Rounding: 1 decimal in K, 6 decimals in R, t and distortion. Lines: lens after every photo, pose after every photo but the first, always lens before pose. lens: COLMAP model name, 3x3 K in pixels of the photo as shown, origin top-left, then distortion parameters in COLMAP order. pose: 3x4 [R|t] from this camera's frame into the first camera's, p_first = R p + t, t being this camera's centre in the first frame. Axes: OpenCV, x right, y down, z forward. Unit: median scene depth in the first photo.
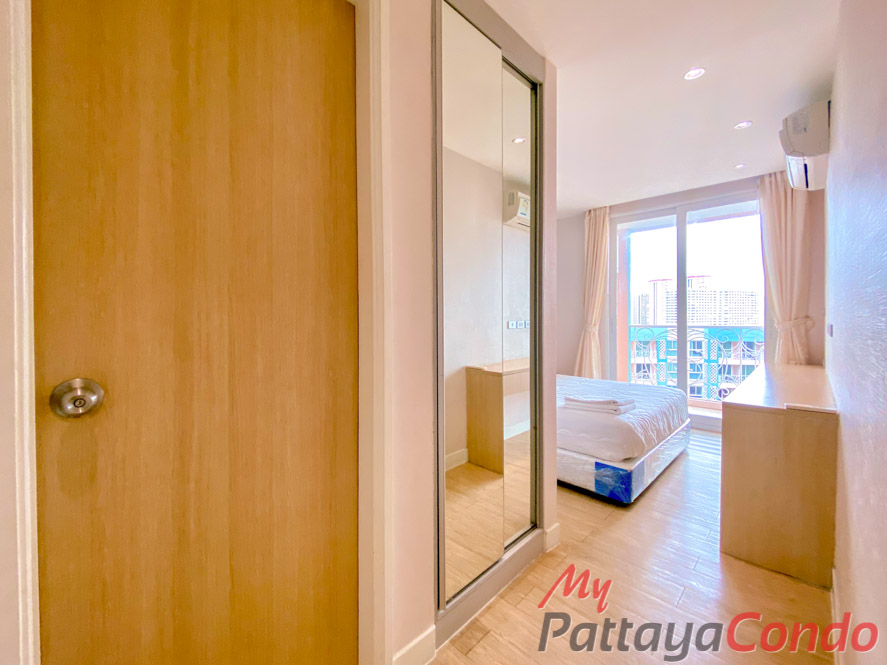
lens RADIAL K [[362.5, 0, 448.3], [0, 362.5, 316.3], [0, 0, 1]] dist [0.014411, -0.002737]
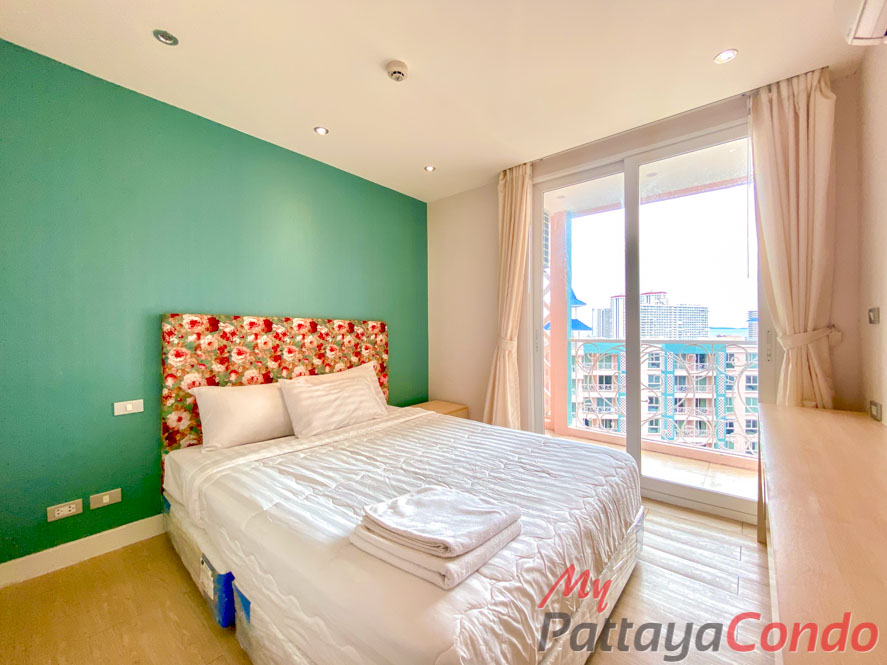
lens RADIAL K [[362.5, 0, 446.8], [0, 362.5, 327.7], [0, 0, 1]] dist [0.014411, -0.002737]
pose [[0.996824, 0.000630, 0.079630, 0.235102], [-0.000204, 0.999986, -0.005349, 0.005605], [-0.079632, 0.005316, 0.996810, 0.342486]]
